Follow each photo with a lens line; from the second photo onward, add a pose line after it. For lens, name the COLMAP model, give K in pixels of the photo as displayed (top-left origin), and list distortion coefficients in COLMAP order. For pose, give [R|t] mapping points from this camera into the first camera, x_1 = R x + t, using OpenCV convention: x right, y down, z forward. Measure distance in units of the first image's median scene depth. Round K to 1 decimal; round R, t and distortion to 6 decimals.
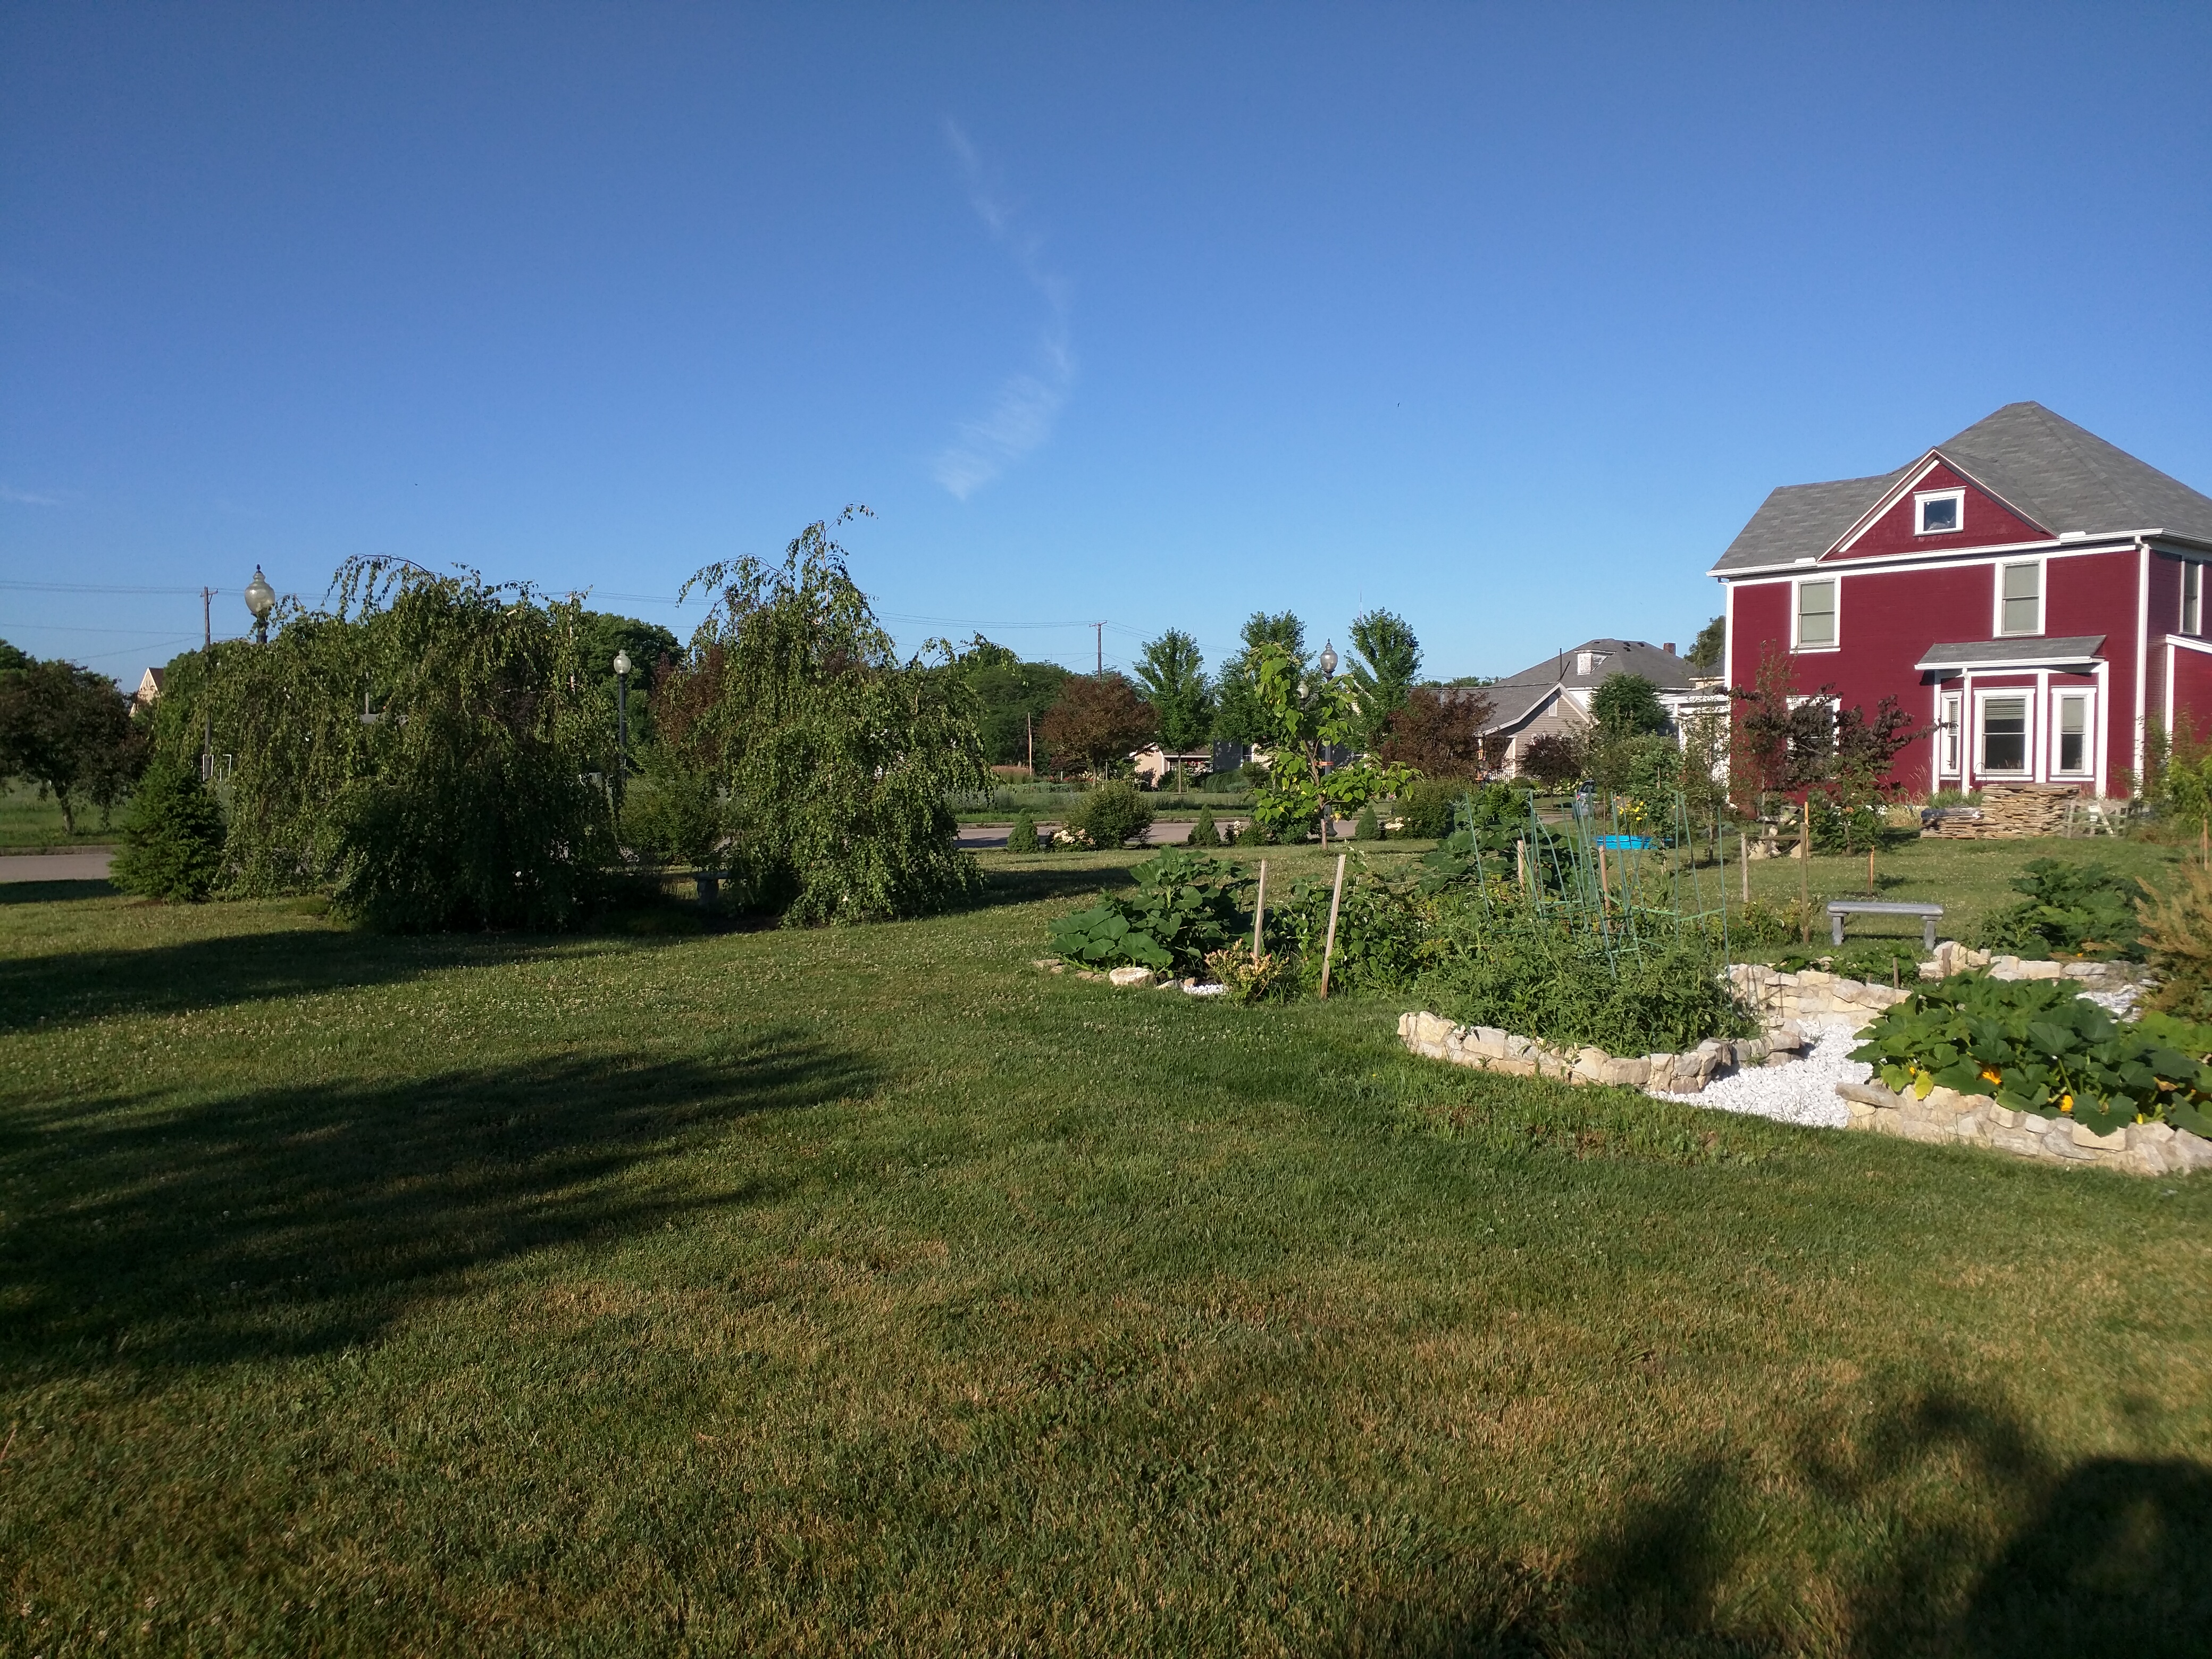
lens RADIAL K [[1740.4, 0, 1137.2], [0, 1740.4, 832.1], [0, 0, 1]] dist [0.059293, -0.164992]
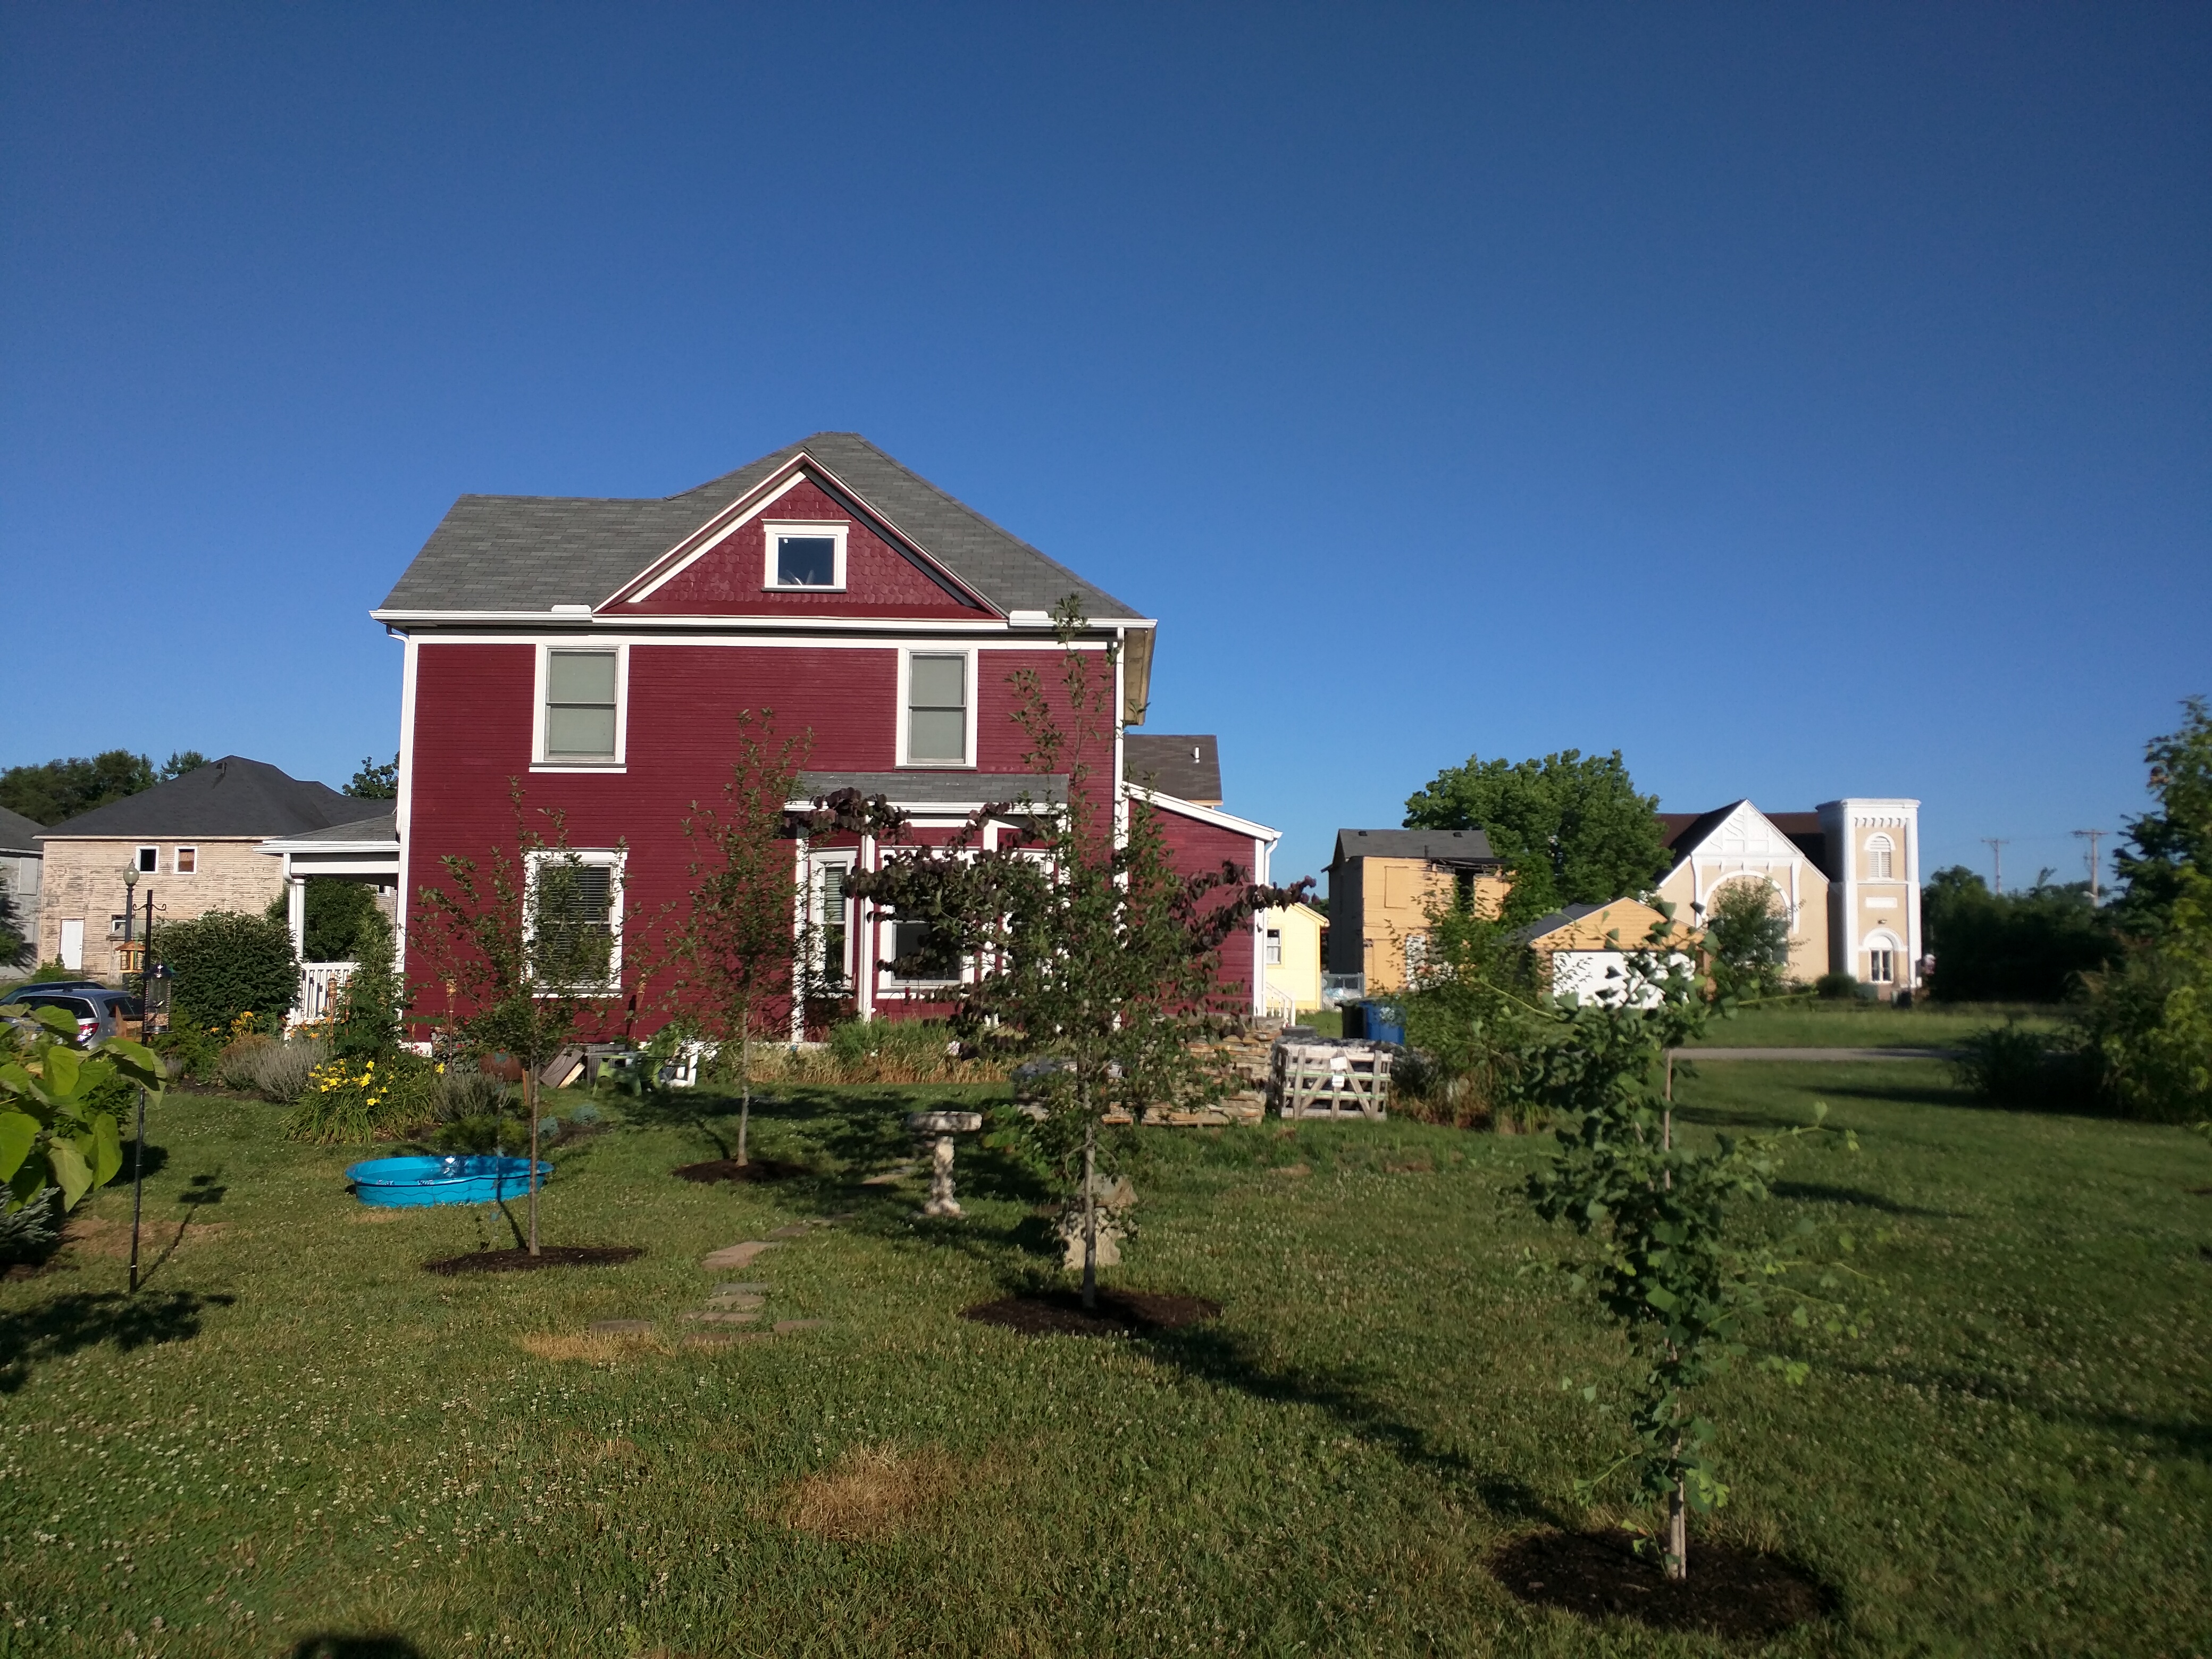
lens RADIAL K [[1808.6, 0, 1124.0], [0, 1808.6, 836.4], [0, 0, 1]] dist [0.130262, -0.194826]
pose [[0.637210, 0.058002, 0.768505, 0.051875], [0.020225, 0.995562, -0.091908, -0.028000], [-0.770425, 0.074108, 0.633209, 0.577619]]
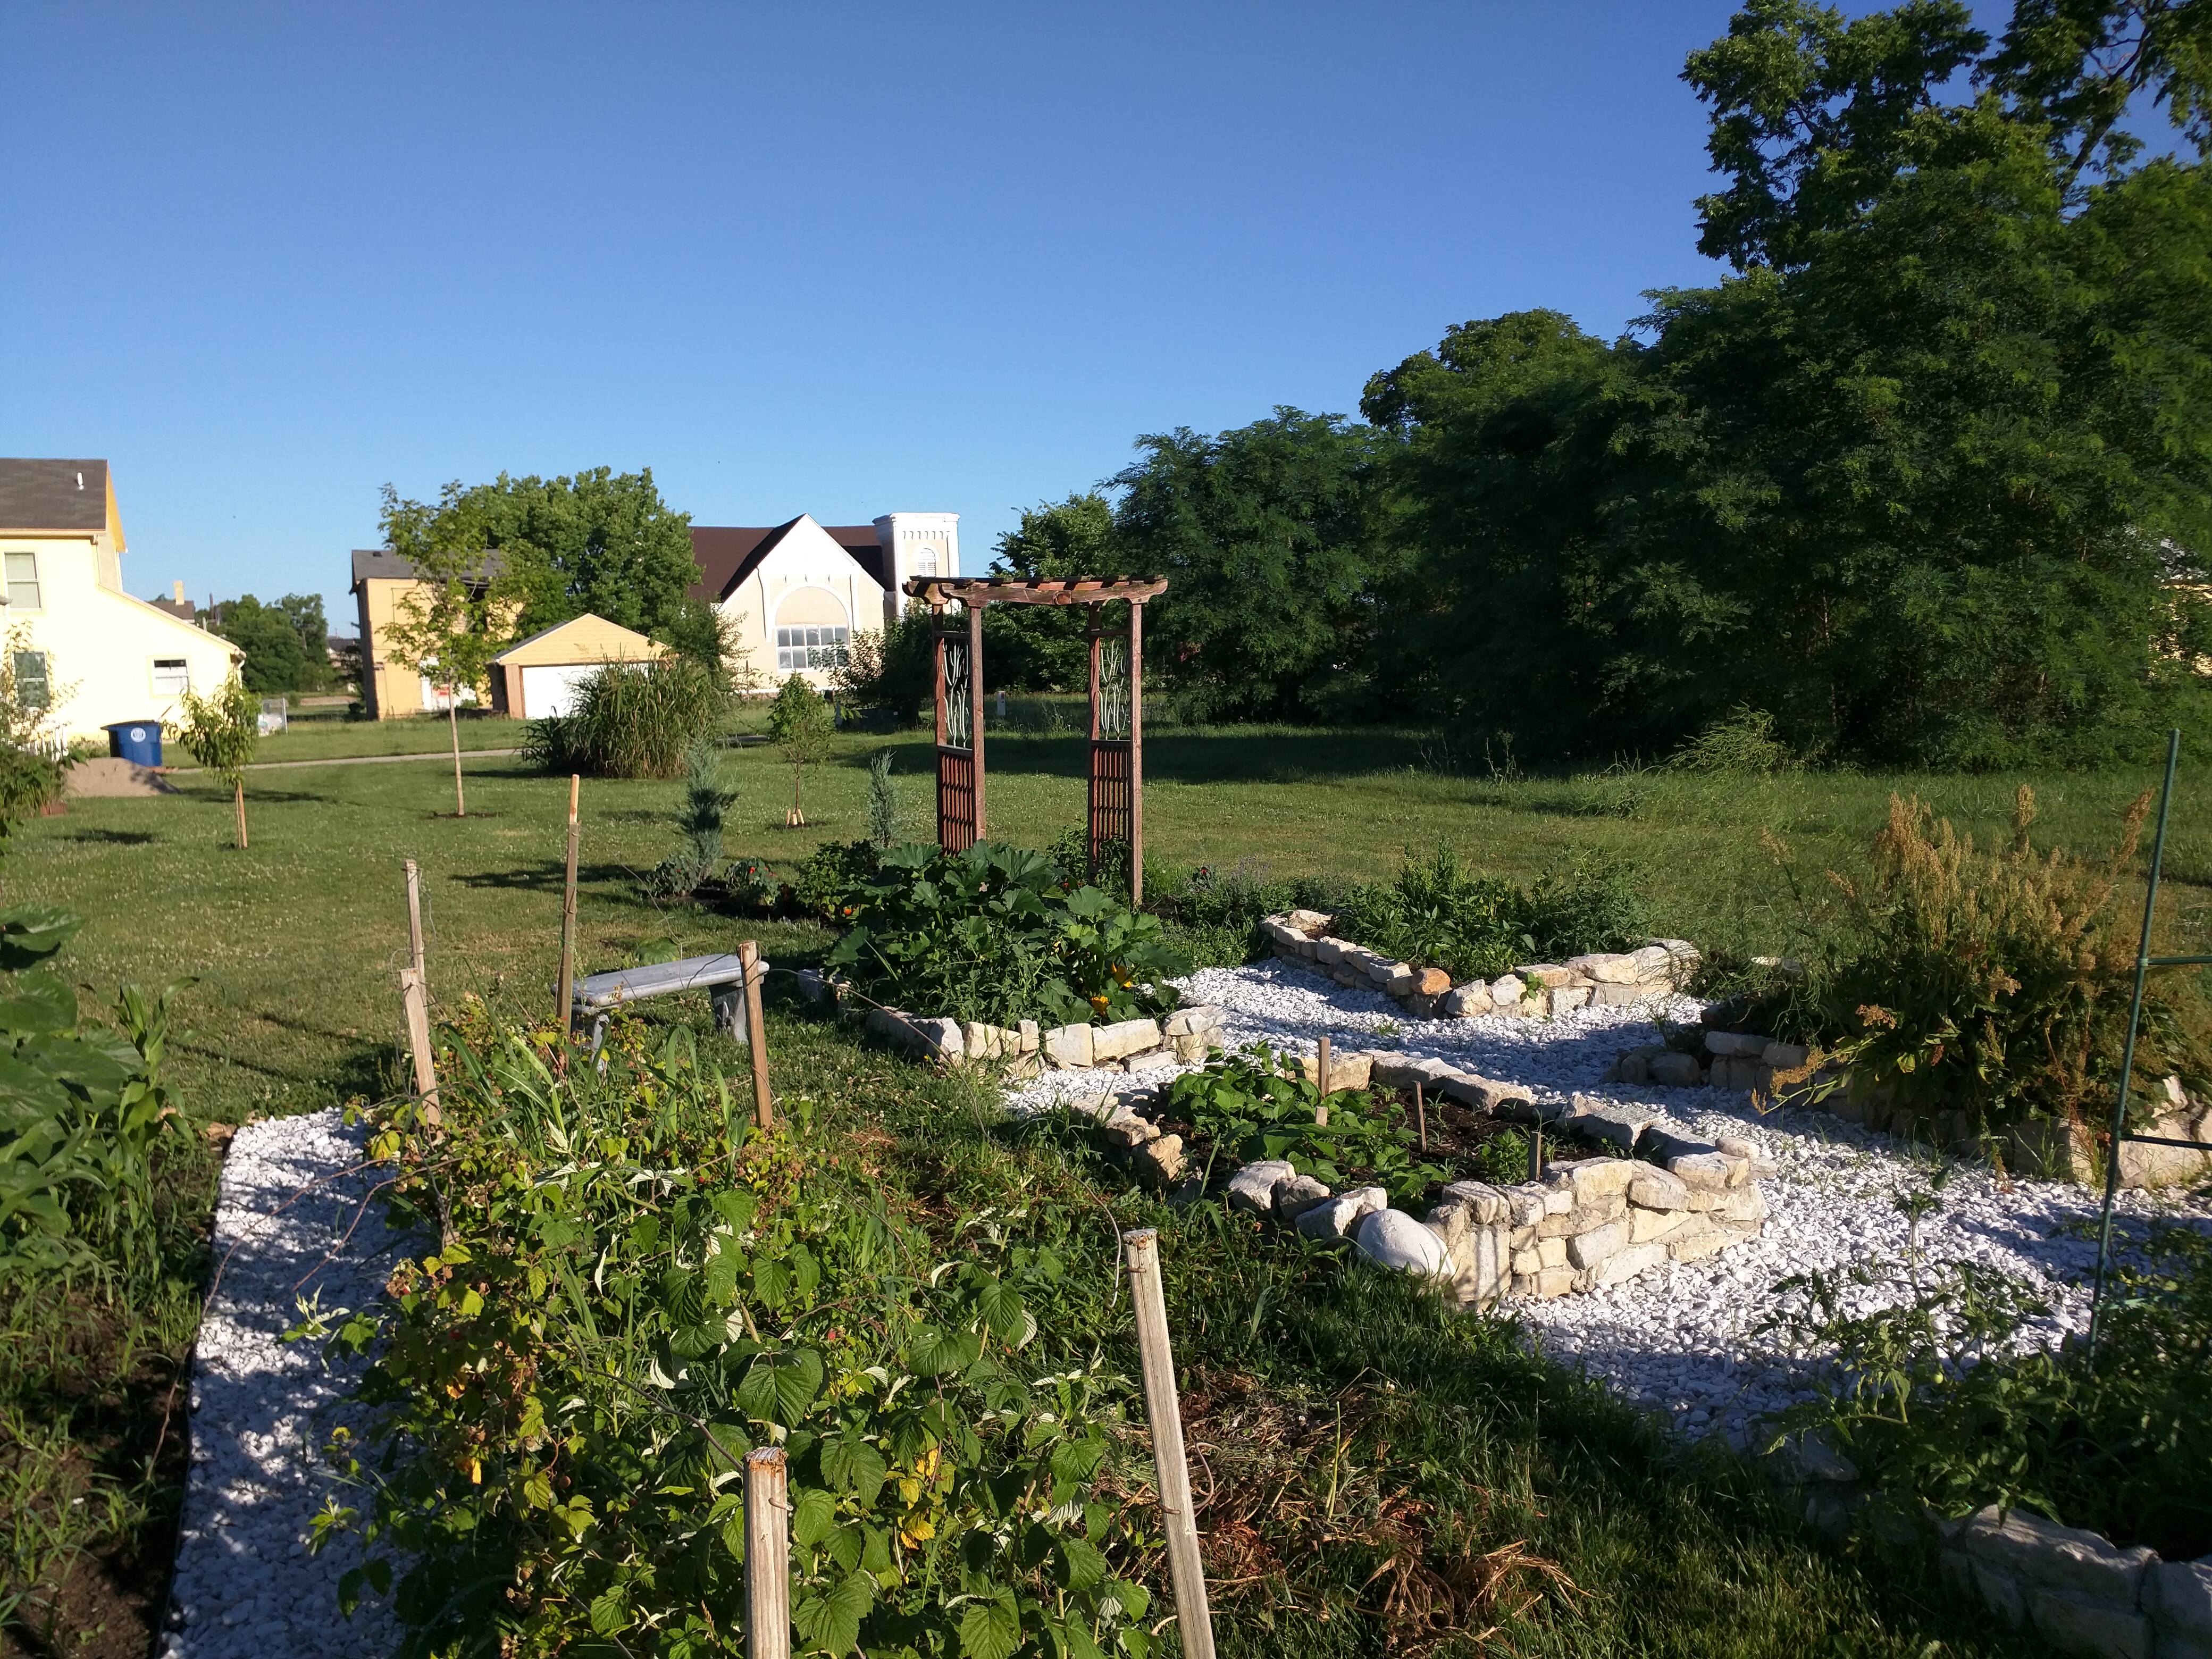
lens RADIAL K [[1829.1, 0, 1110.3], [0, 1829.1, 868.3], [0, 0, 1]] dist [0.080984, -0.129047]
pose [[0.265442, -0.116753, 0.957032, 0.000197], [0.072324, 0.992255, 0.100990, -0.013428], [-0.961410, 0.042409, 0.271830, 0.293728]]
